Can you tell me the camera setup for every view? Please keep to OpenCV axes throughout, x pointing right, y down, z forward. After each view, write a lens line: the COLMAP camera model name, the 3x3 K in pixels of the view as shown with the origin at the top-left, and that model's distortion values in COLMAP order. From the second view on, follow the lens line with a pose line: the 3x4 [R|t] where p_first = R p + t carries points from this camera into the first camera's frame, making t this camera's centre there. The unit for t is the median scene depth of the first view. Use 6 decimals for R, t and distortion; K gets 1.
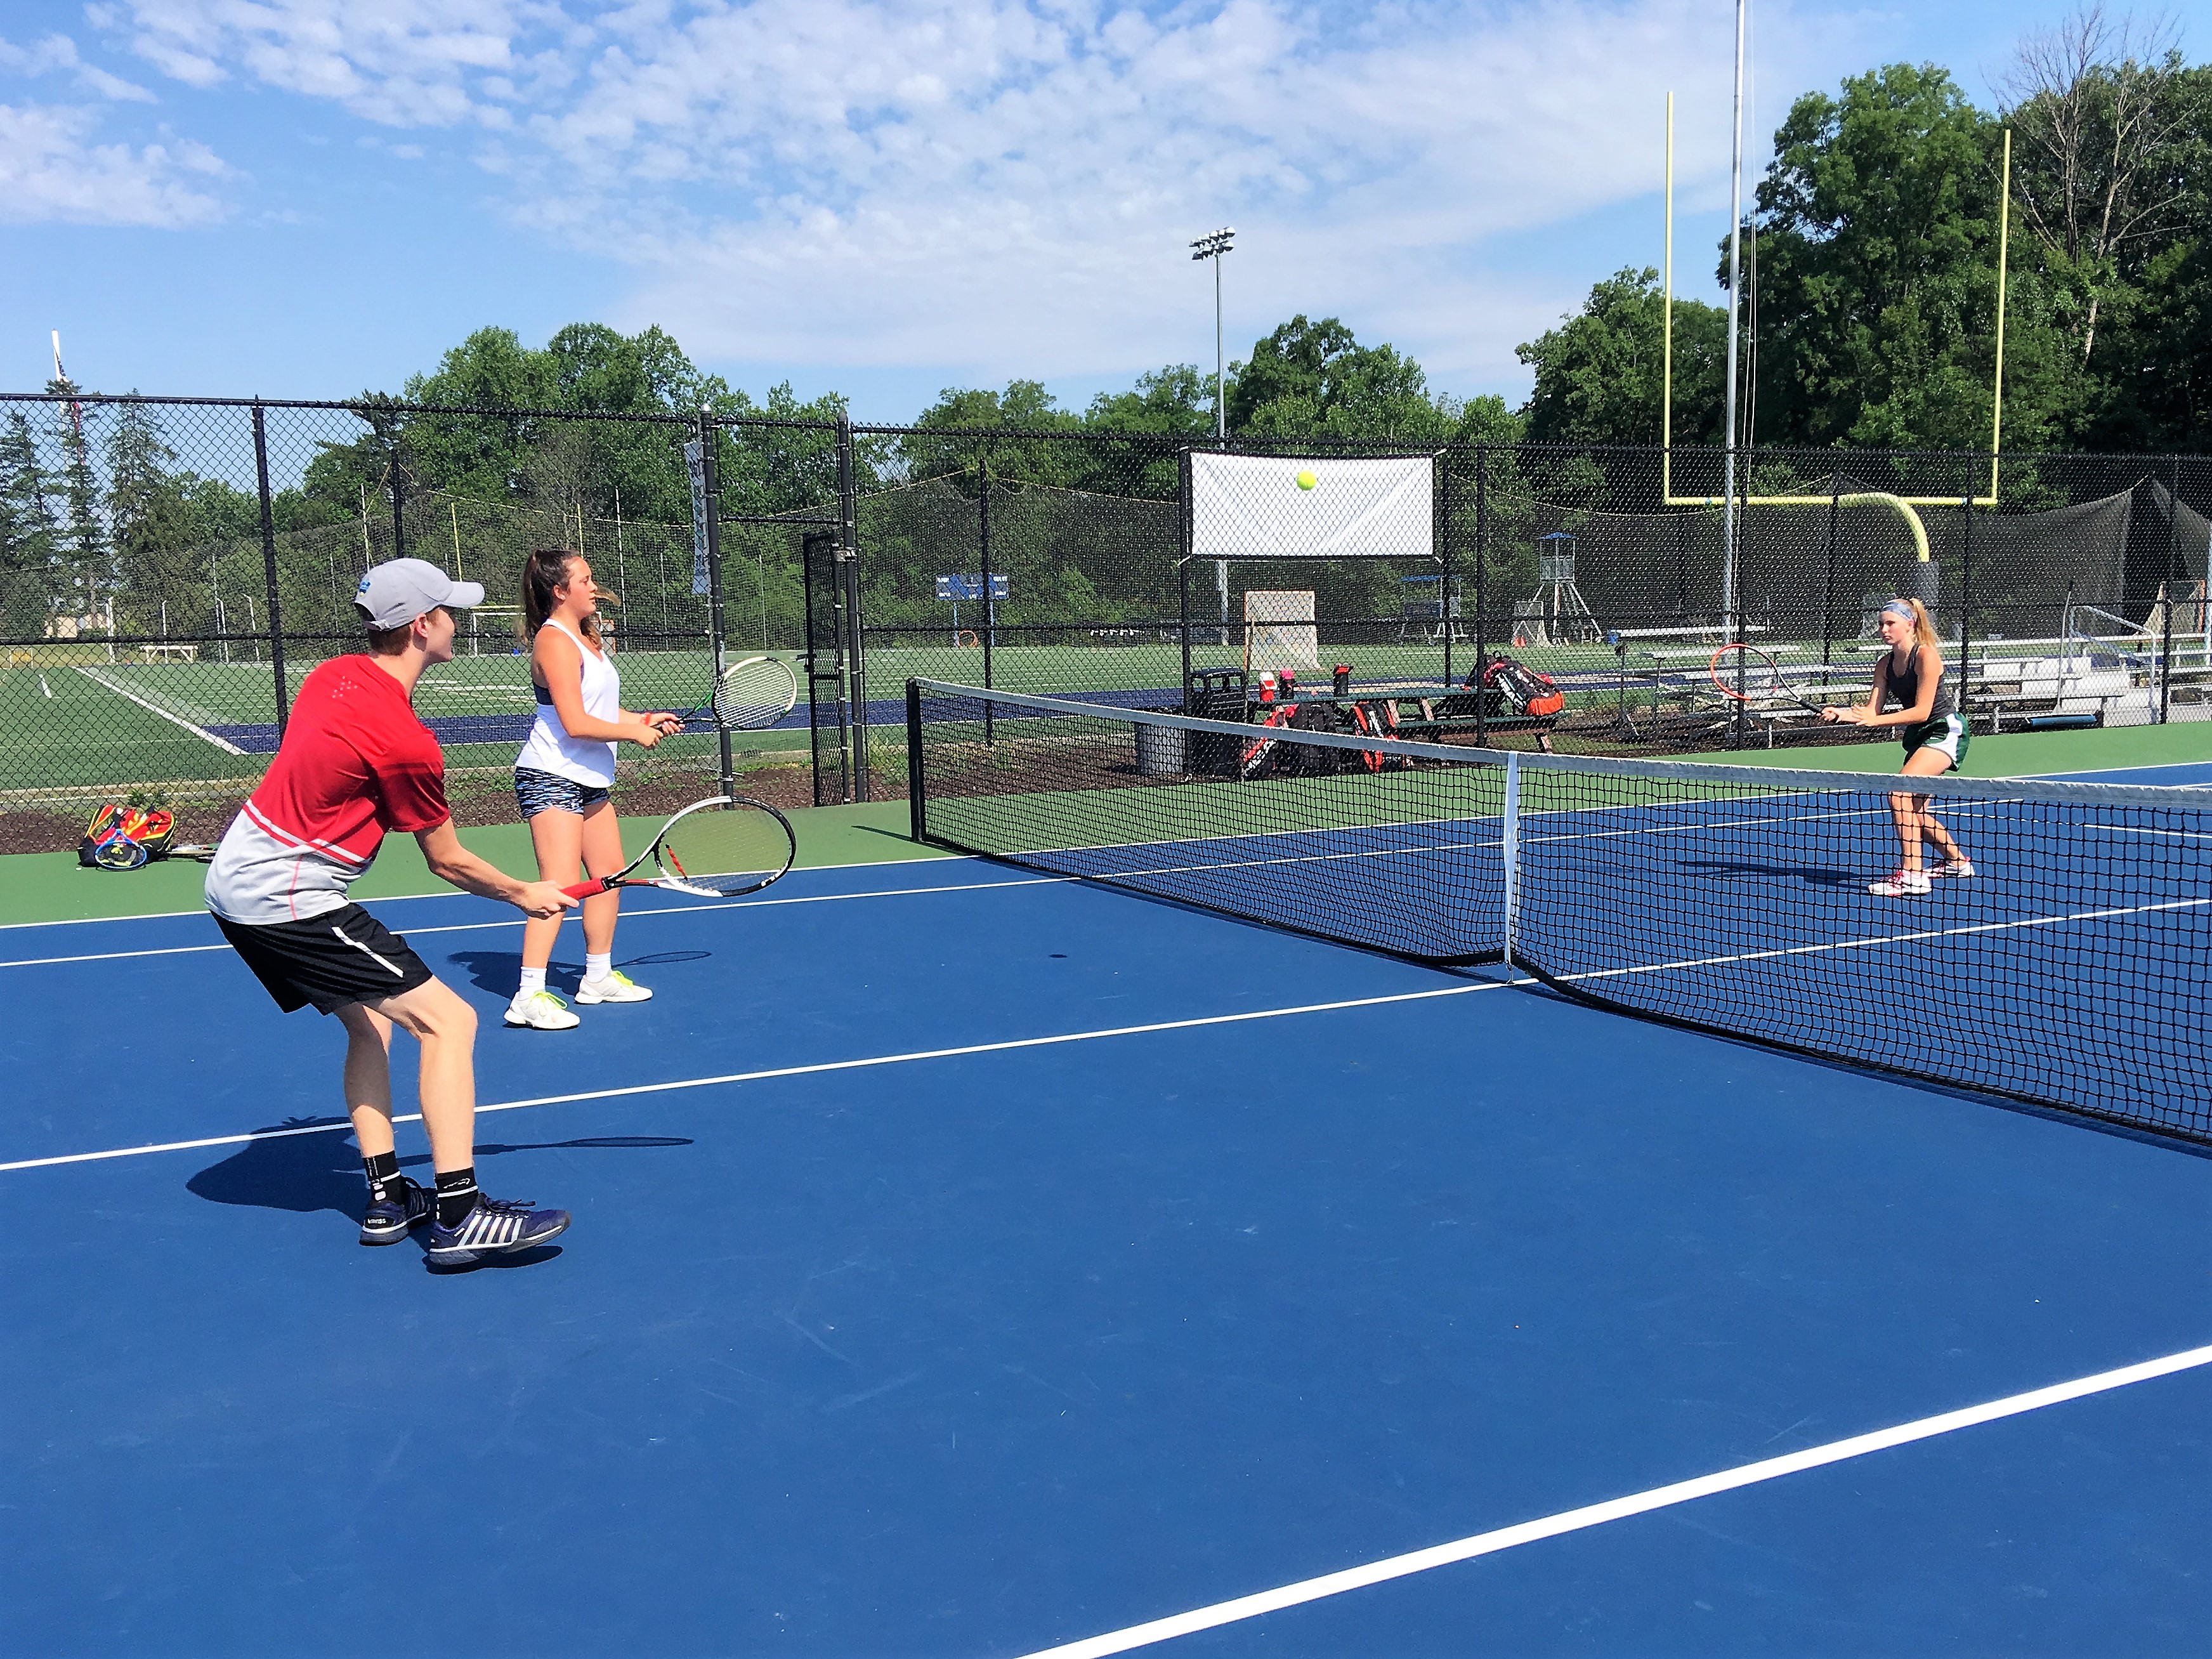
lens RADIAL K [[1863.1, 0, 1105.4], [0, 1863.1, 871.3], [0, 0, 1]] dist [0.040099, -0.084614]
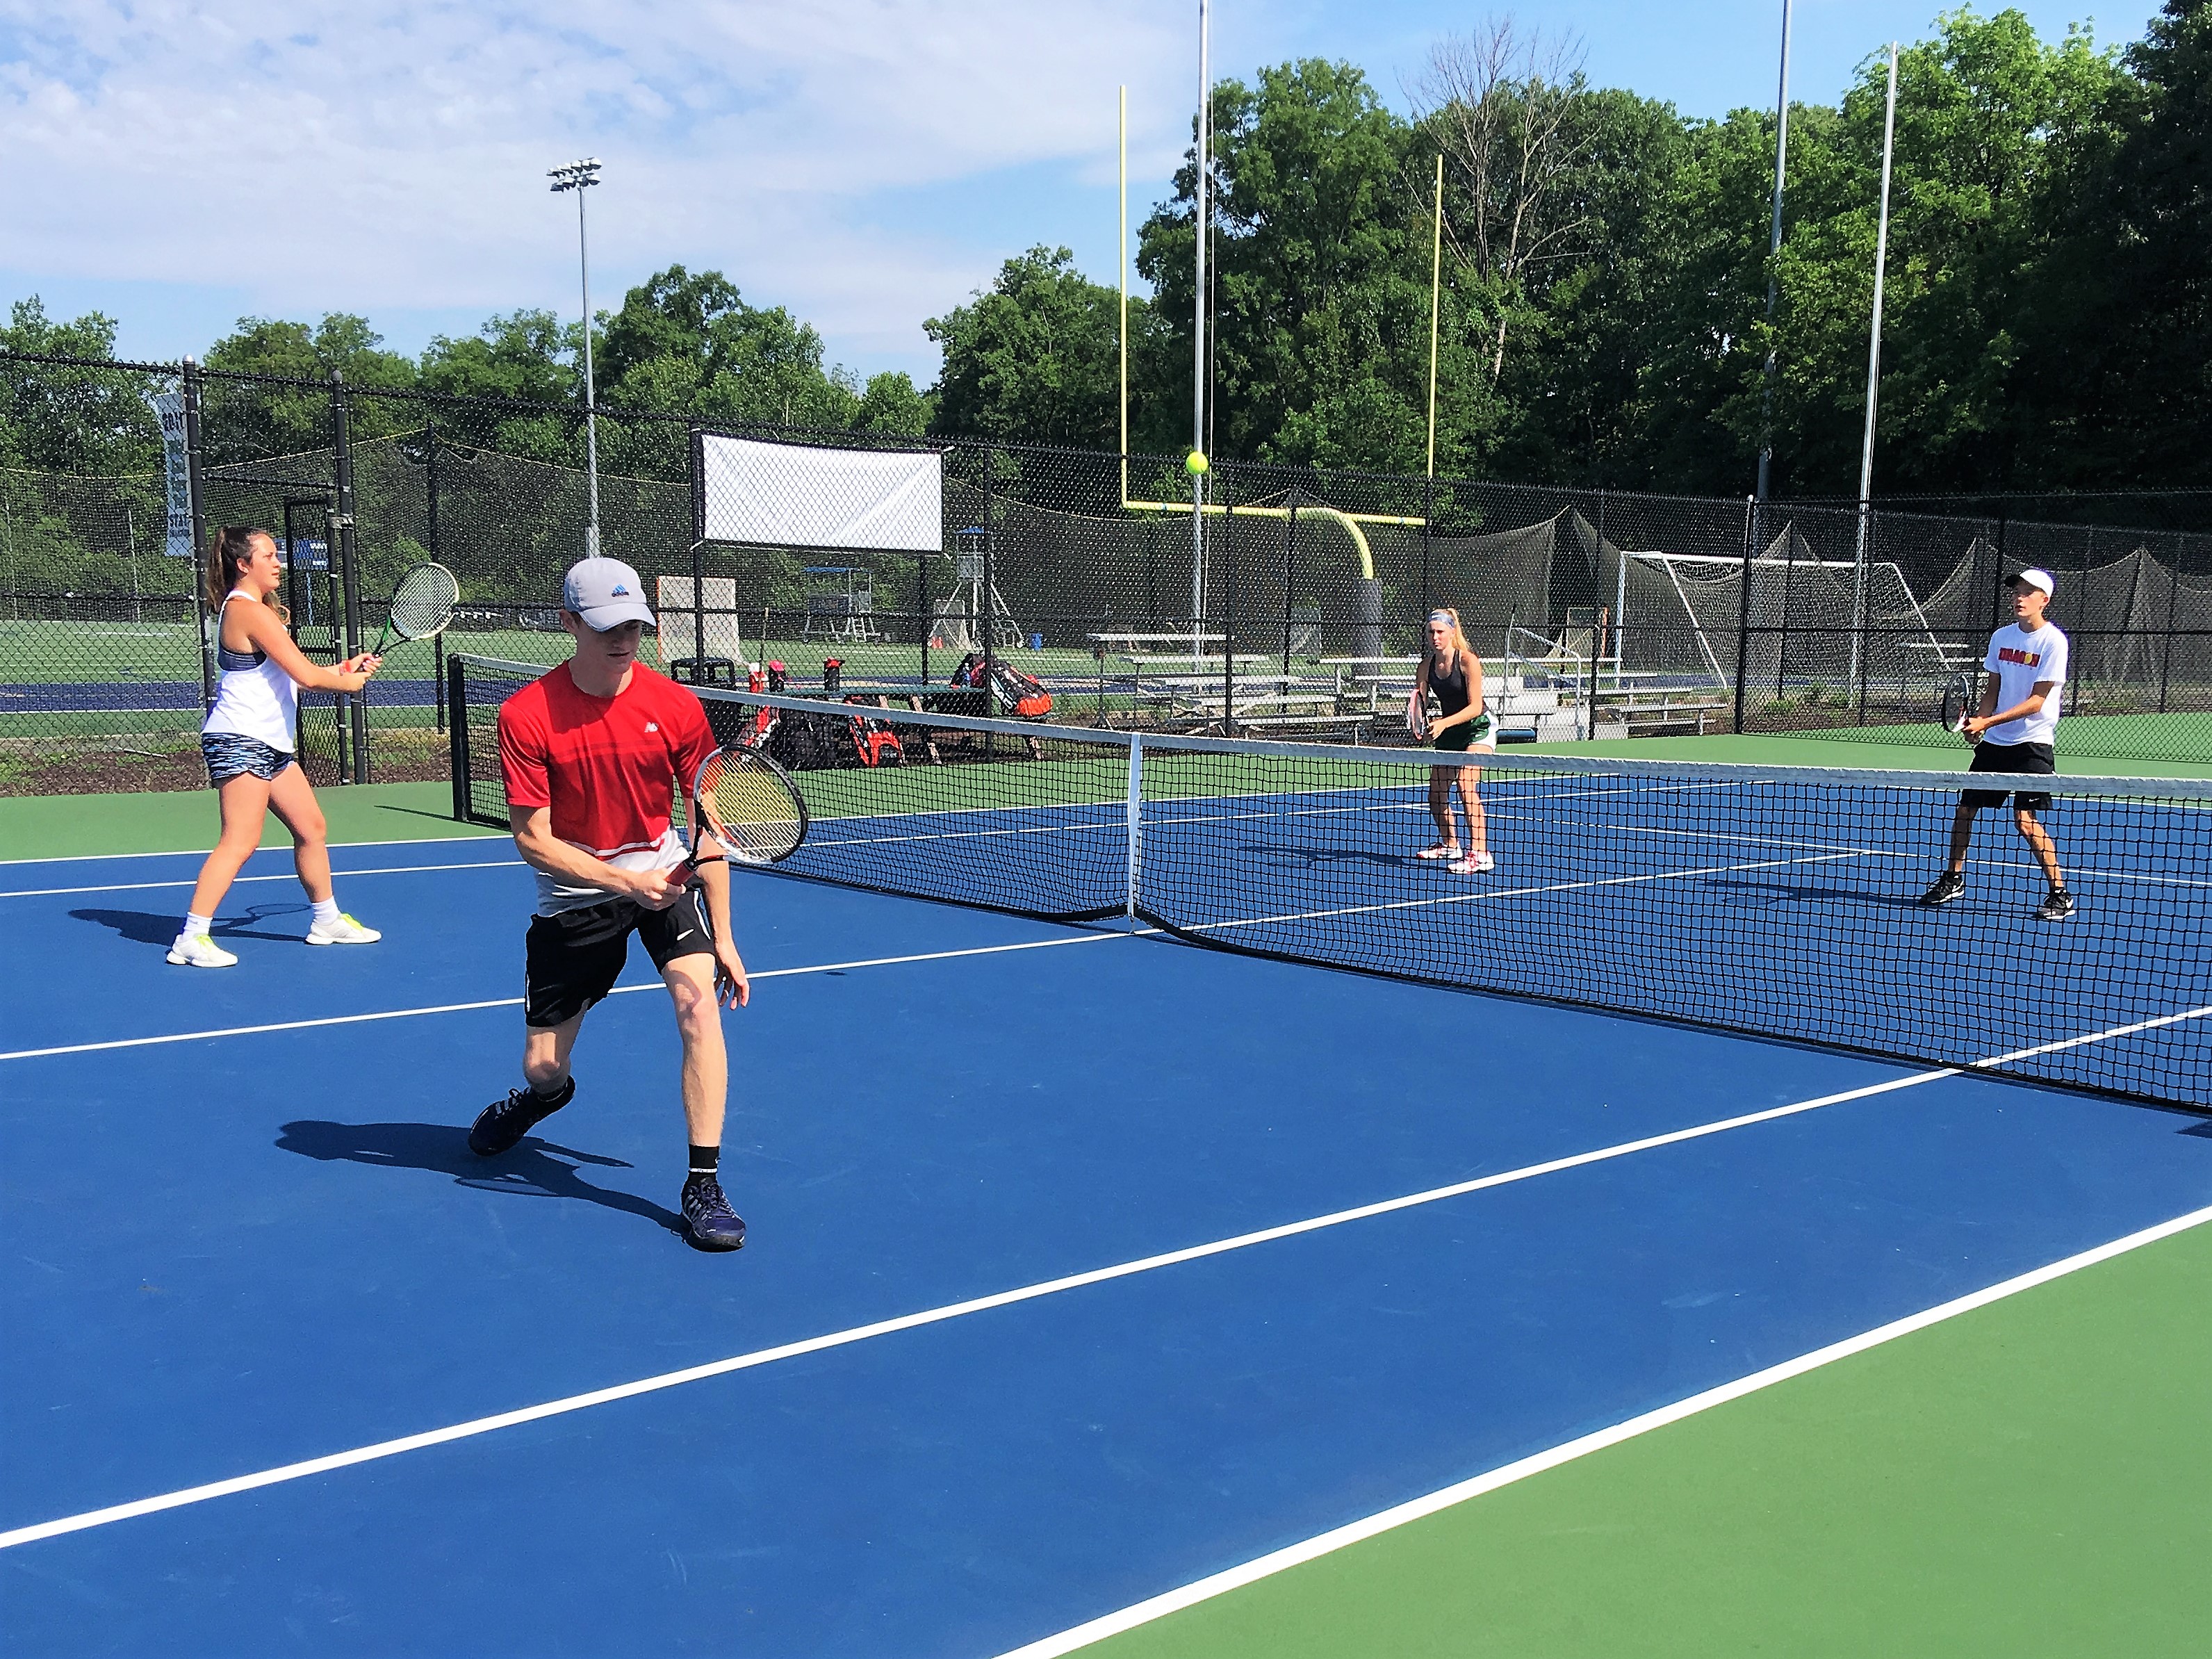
lens RADIAL K [[1862.8, 0, 1106.0], [0, 1862.8, 829.5], [0, 0, 1]] dist [0.002997, -0.042261]
pose [[0.967762, 0.011458, 0.251605, 0.080649], [-0.006962, 0.999800, -0.018751, -0.016391], [-0.251770, 0.016395, 0.967648, 0.103466]]
